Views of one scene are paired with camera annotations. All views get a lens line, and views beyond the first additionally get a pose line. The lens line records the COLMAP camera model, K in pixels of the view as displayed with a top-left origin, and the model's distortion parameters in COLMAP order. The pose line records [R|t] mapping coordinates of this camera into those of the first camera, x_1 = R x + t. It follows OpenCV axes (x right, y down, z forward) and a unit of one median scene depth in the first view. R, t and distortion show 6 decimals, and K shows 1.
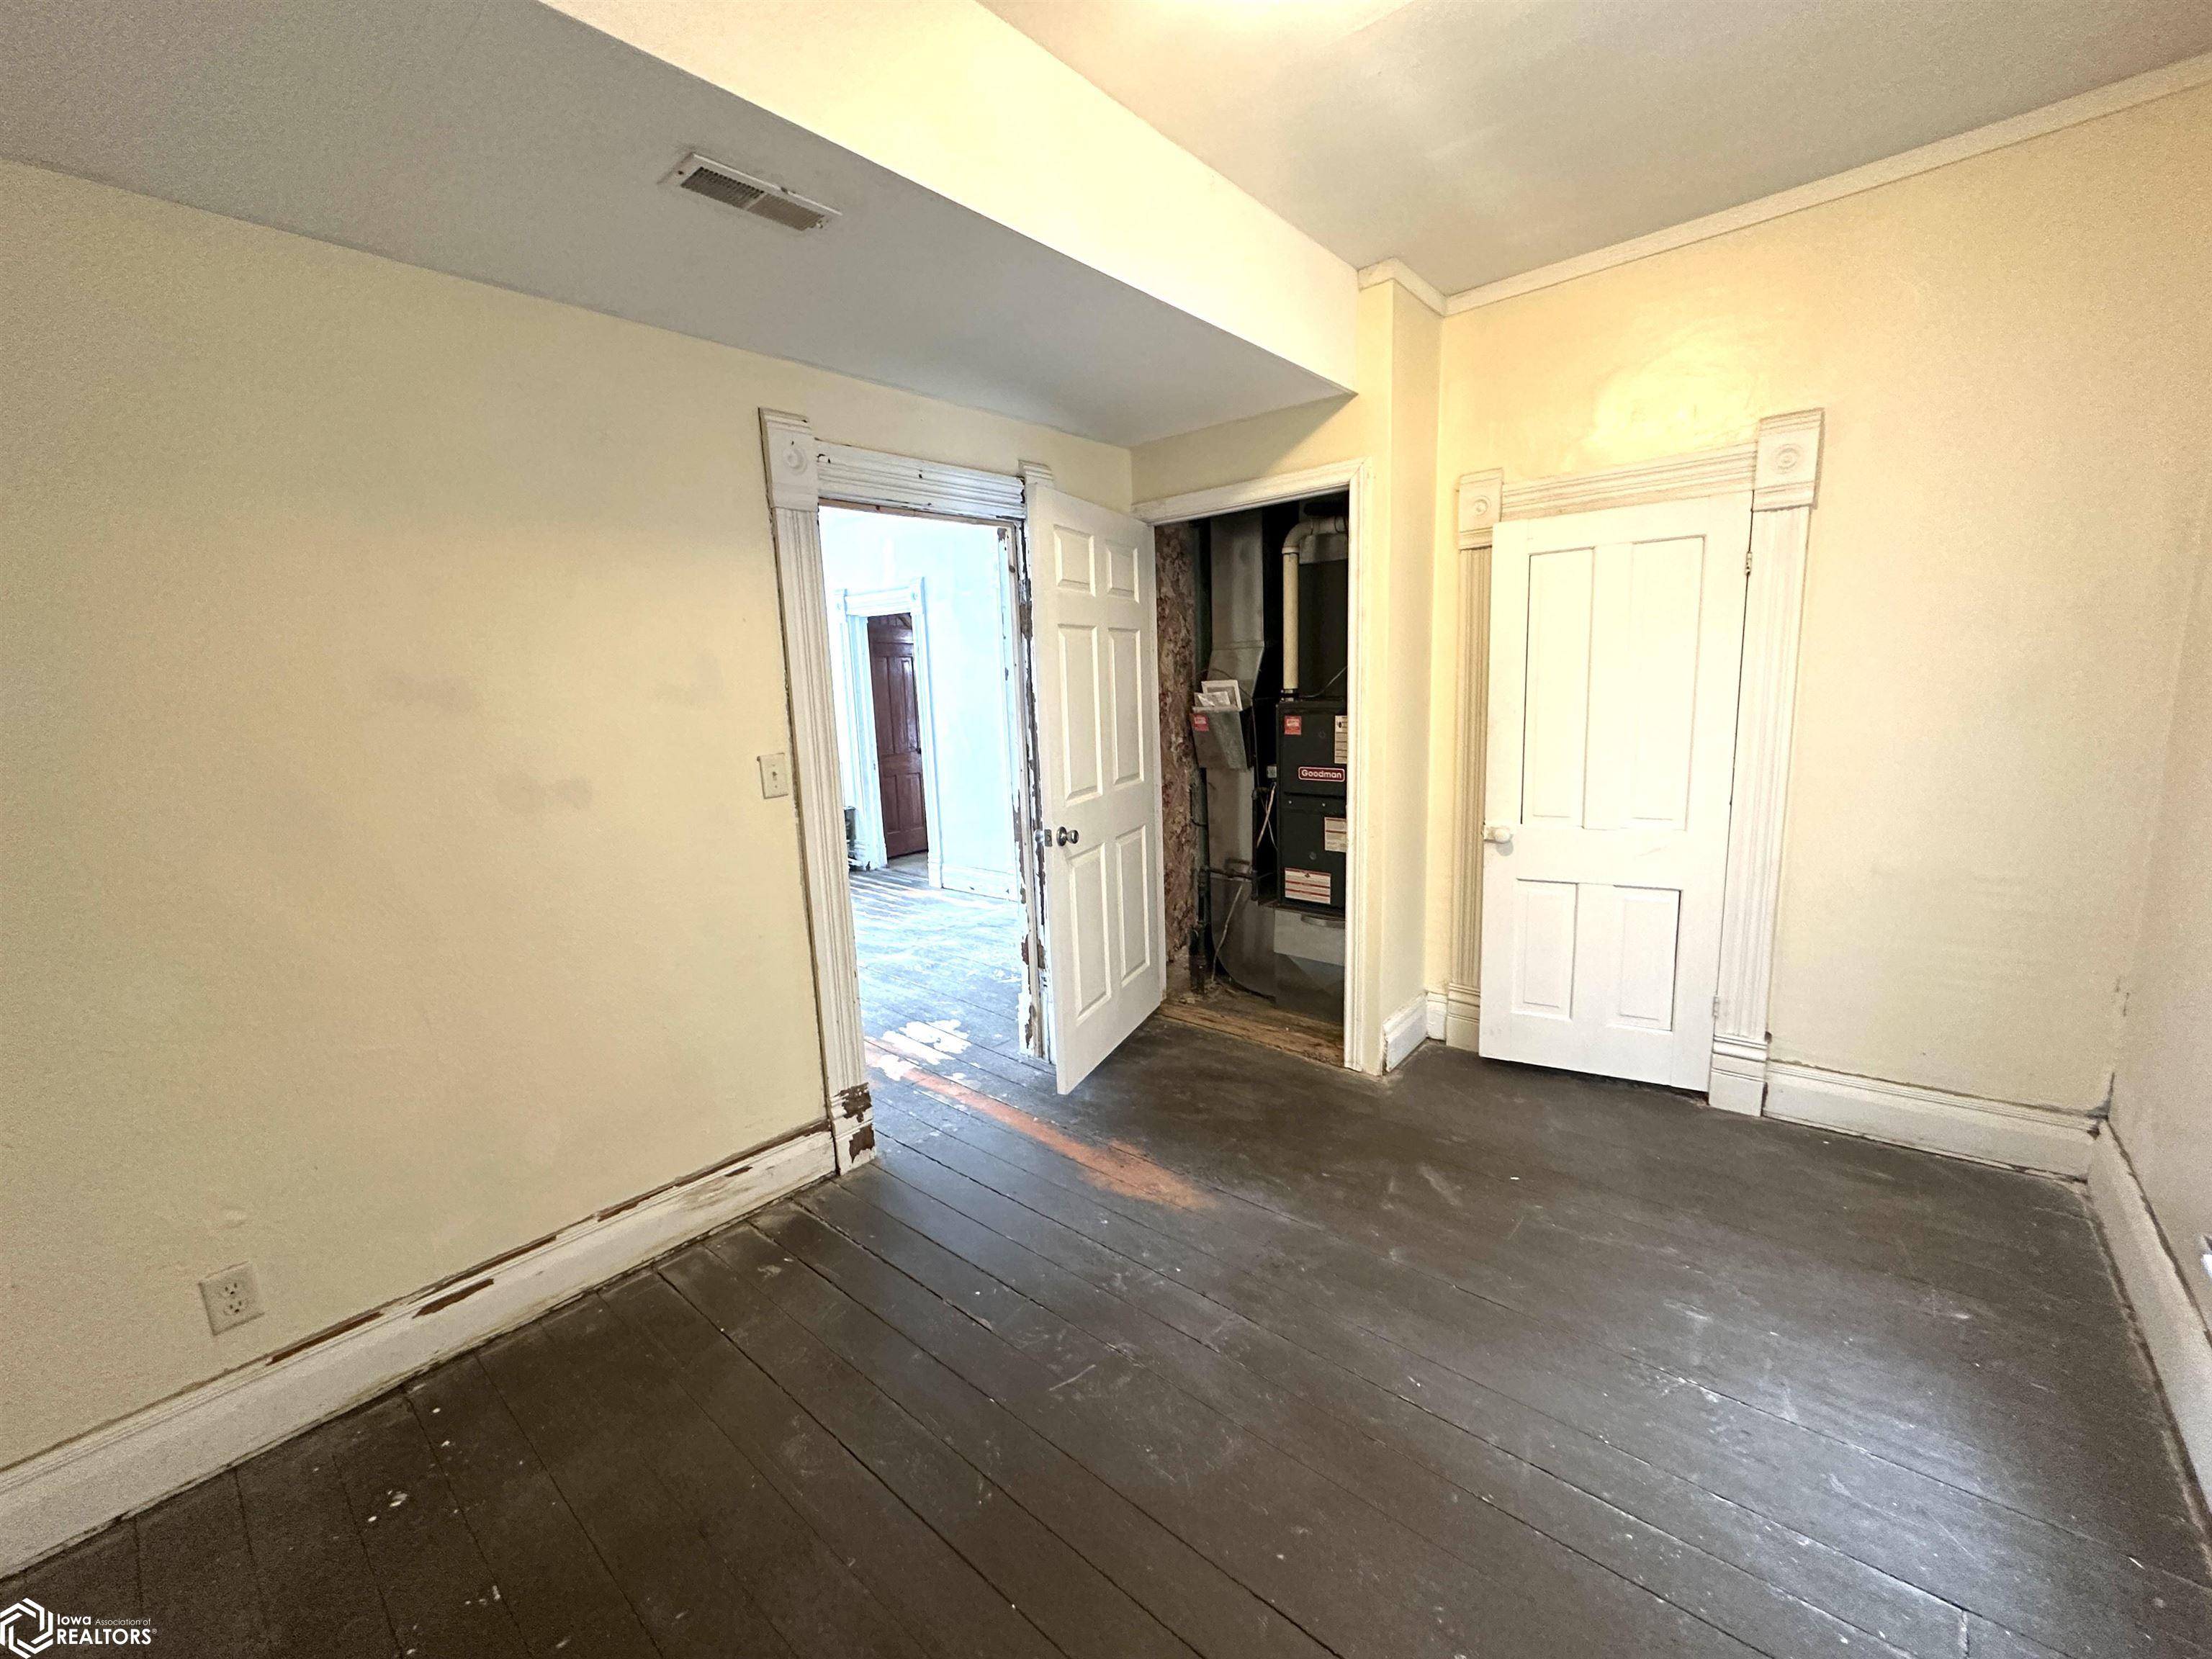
lens RADIAL K [[888.0, 0, 1111.2], [0, 888.0, 823.6], [0, 0, 1]] dist [-0.001131, 0.000046]
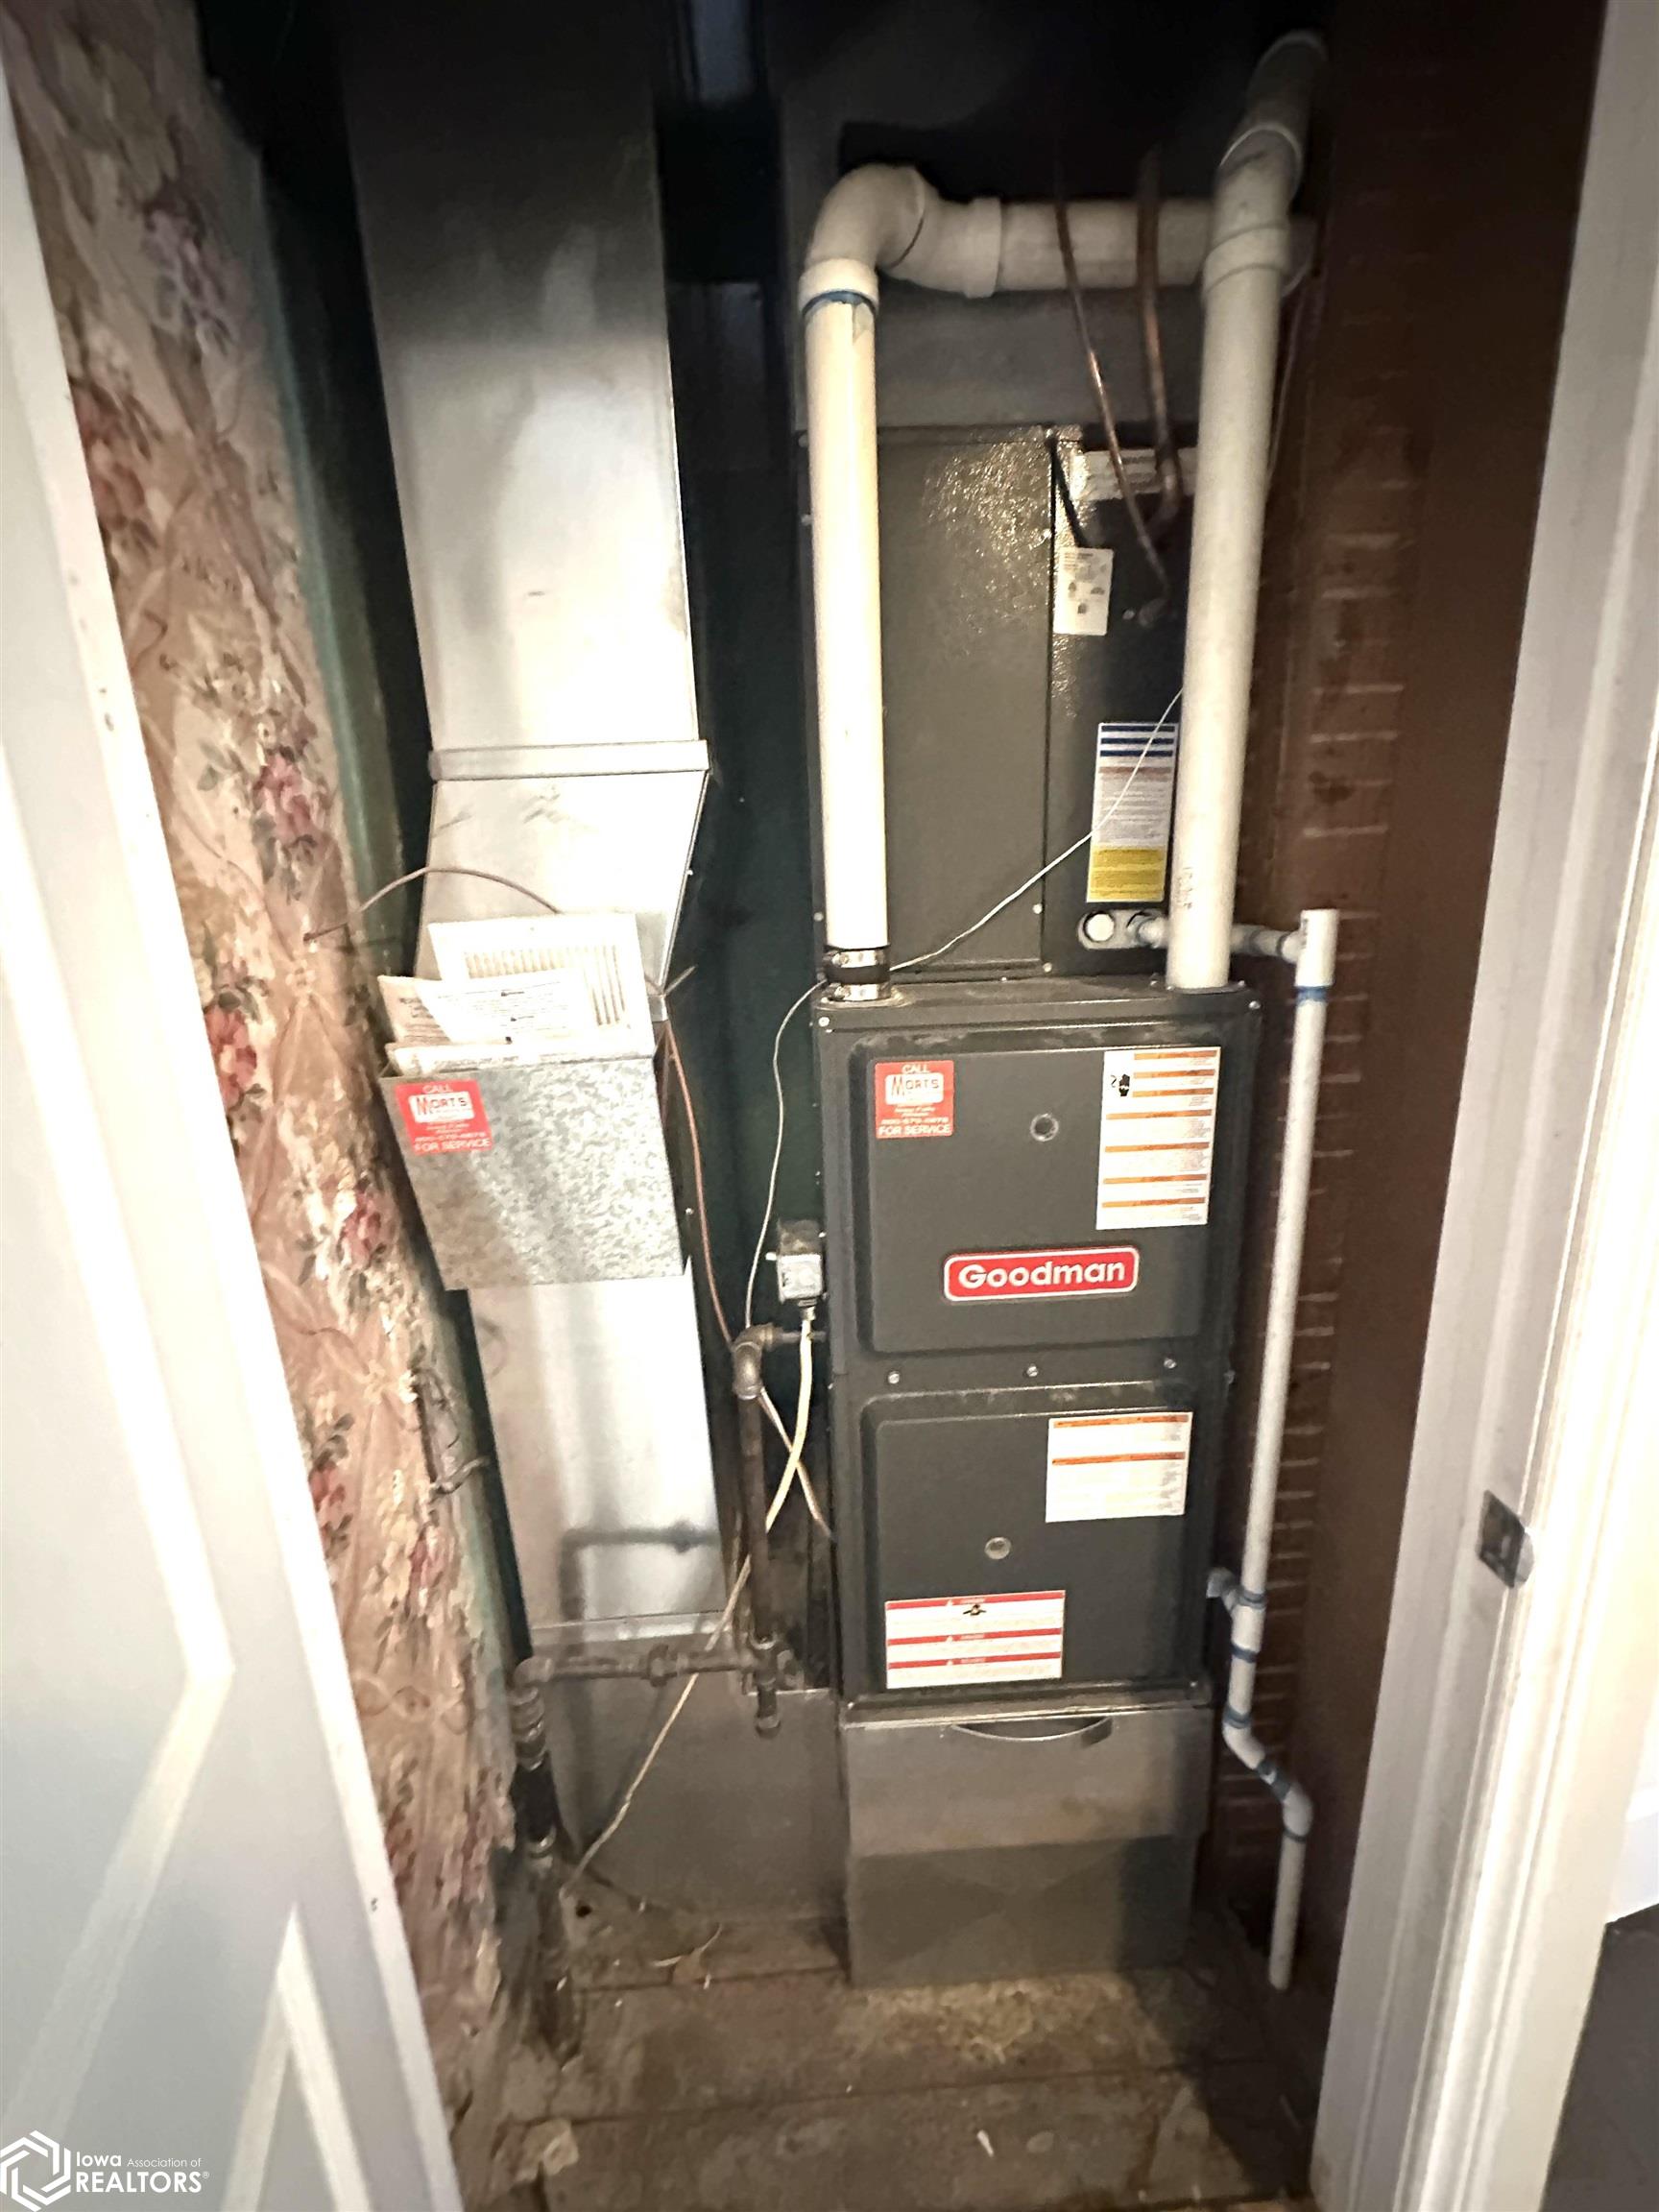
lens RADIAL K [[888.0, 0, 824.0], [0, 888.0, 1106.2], [0, 0, 1]] dist [-0.001131, 0.000046]
pose [[0.726484, -0.165660, 0.666916, 0.023870], [0.127588, 0.986150, 0.105973, -0.128909], [-0.675235, 0.008102, 0.737559, 0.785581]]
